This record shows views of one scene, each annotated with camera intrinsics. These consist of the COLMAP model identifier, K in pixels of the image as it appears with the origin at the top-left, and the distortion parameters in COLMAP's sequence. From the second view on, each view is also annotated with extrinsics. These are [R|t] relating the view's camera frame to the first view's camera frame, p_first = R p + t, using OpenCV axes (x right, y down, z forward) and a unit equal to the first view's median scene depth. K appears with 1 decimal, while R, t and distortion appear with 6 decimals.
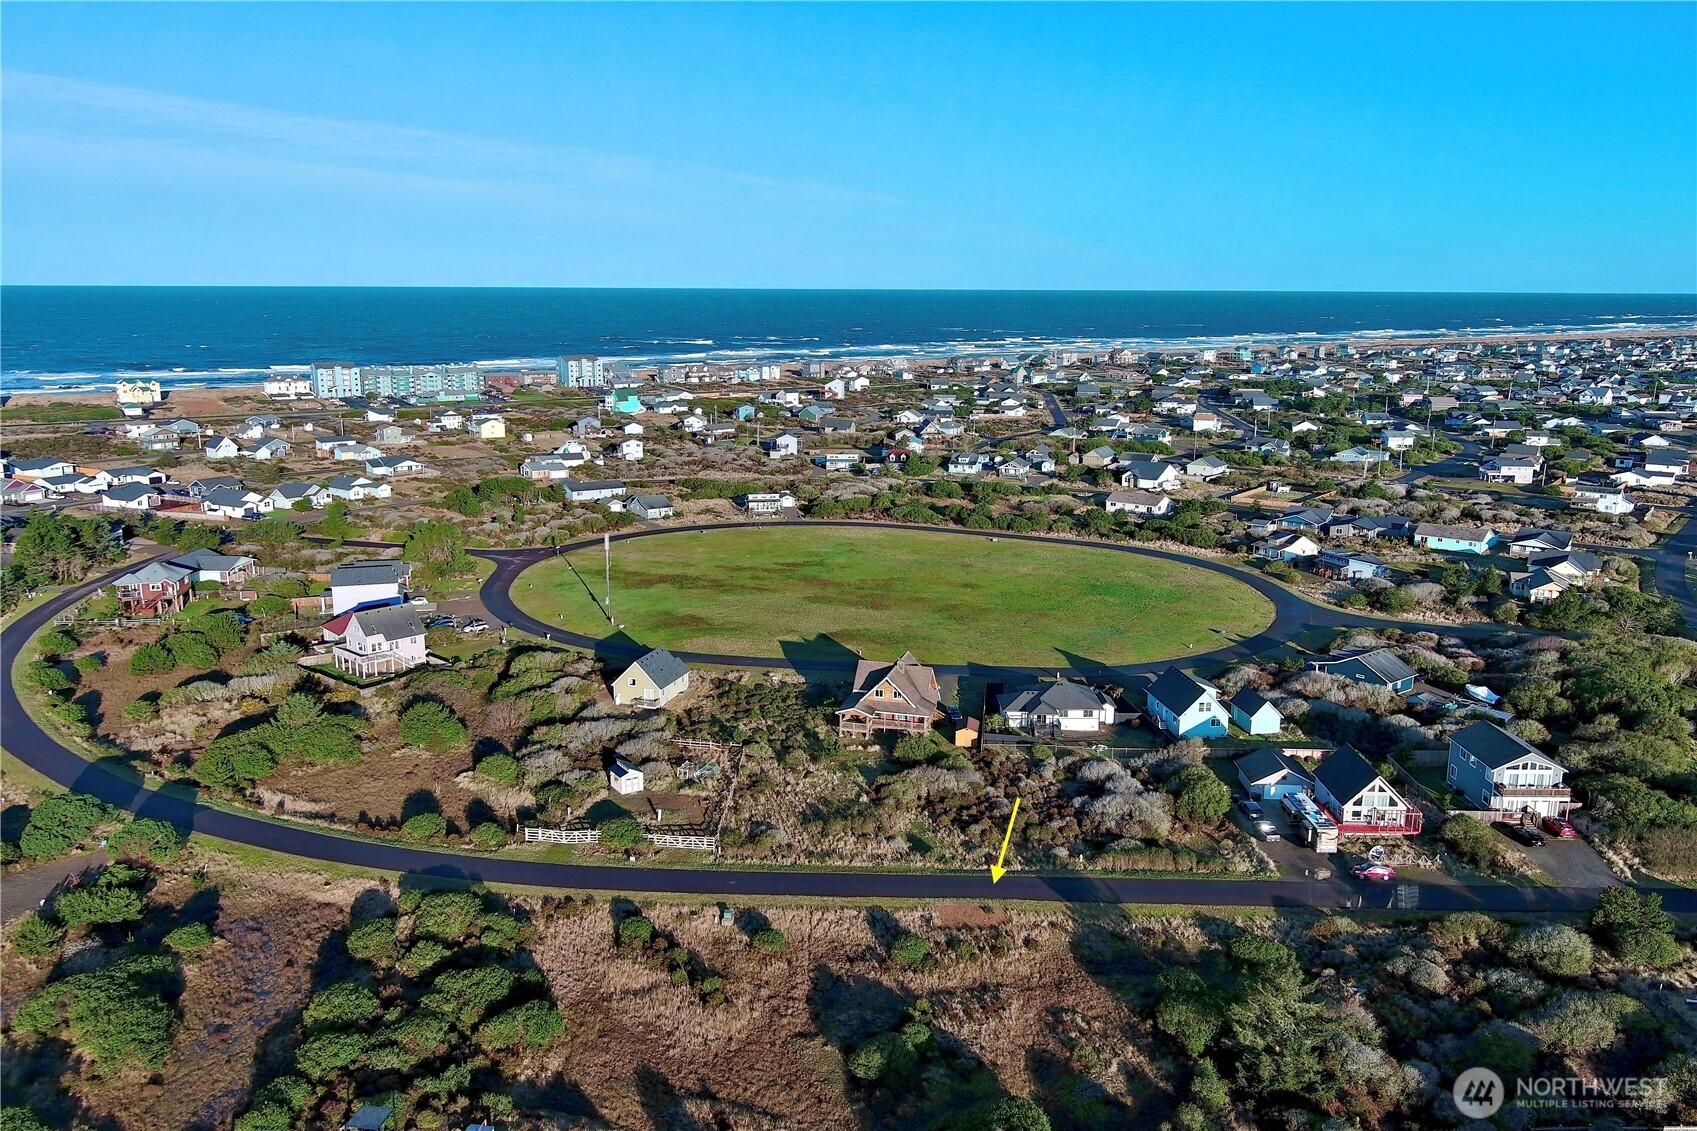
lens RADIAL K [[1319.6, 0, 839.6], [0, 1319.6, 526.2], [0, 0, 1]] dist [0.046996, -0.105492]
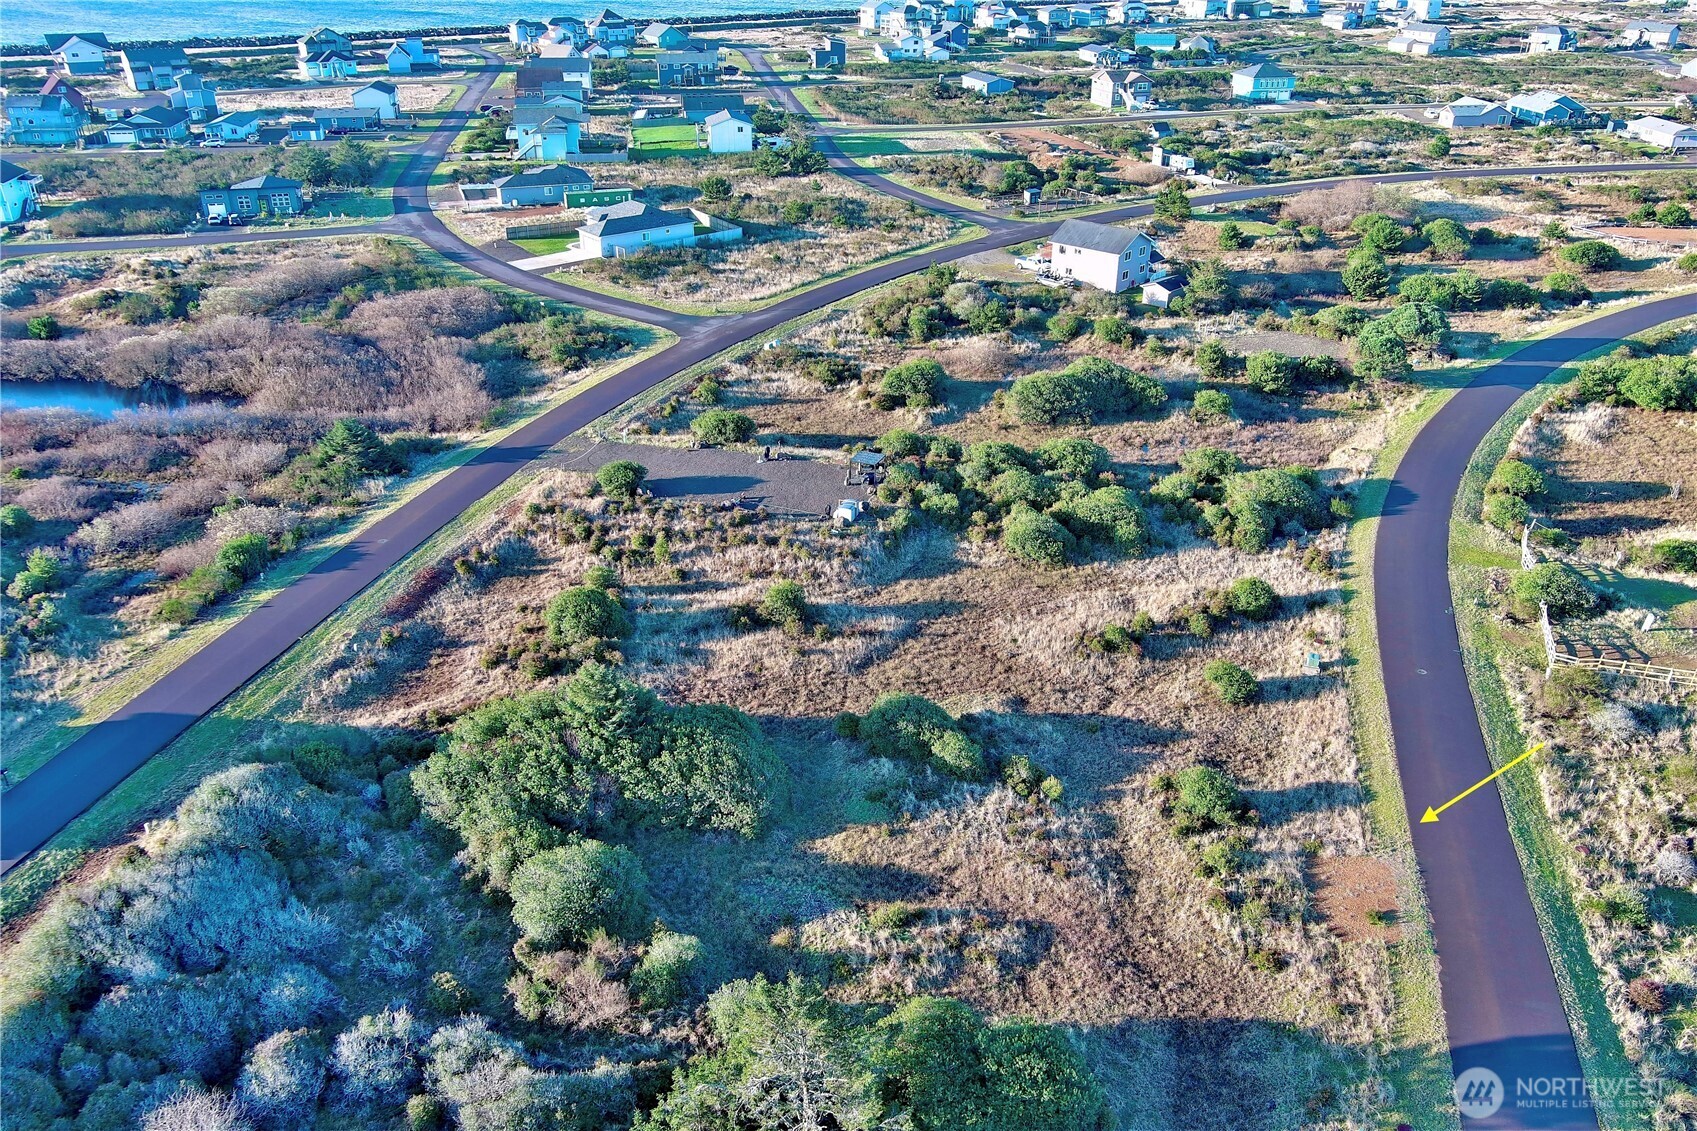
lens RADIAL K [[1317.0, 0, 838.9], [0, 1317.0, 571.1], [0, 0, 1]] dist [0.012243, -0.007107]
pose [[-0.226063, 0.442927, -0.867590, 0.384239], [-0.180744, 0.856108, 0.484160, -0.024646], [0.957198, 0.266262, -0.113478, 0.581145]]
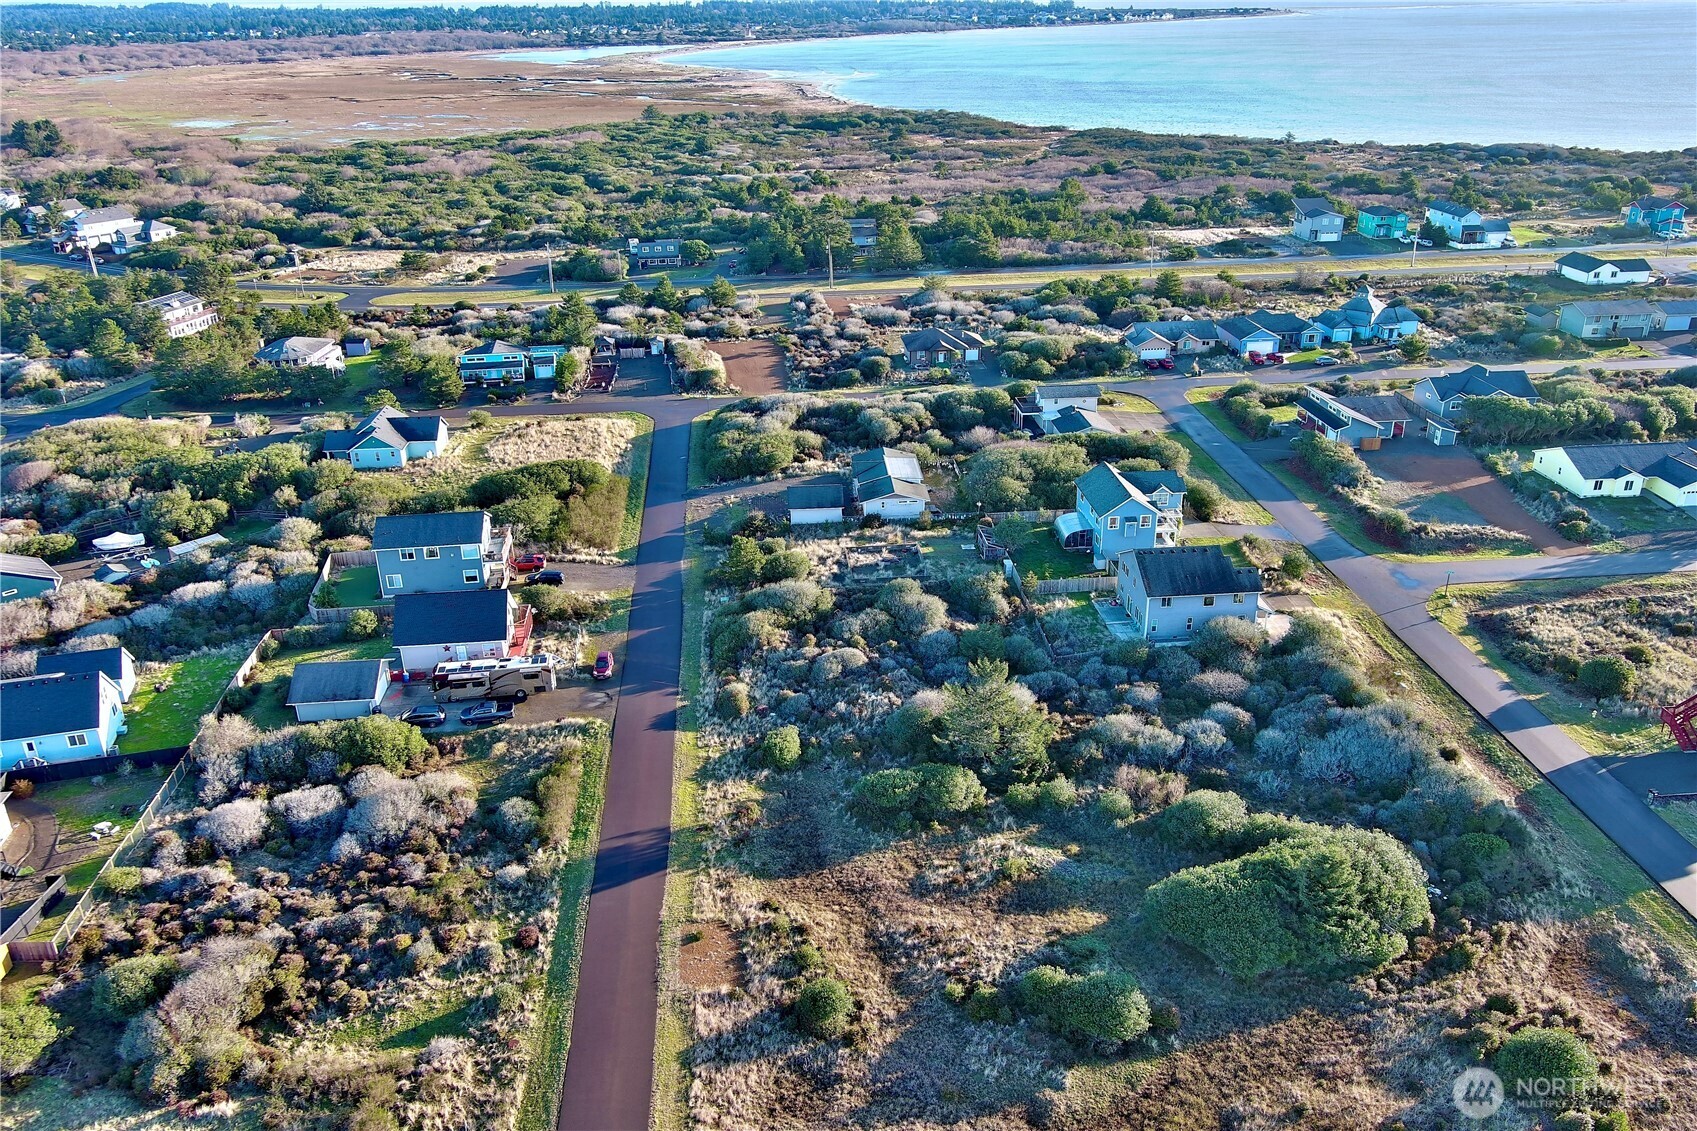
lens RADIAL K [[1317.0, 0, 838.9], [0, 1317.0, 571.1], [0, 0, 1]] dist [0.012243, -0.007107]
pose [[-0.113550, -0.407817, 0.905976, -0.324573], [0.199125, 0.884030, 0.422895, -0.119274], [-0.973373, 0.228422, -0.019175, 0.631760]]
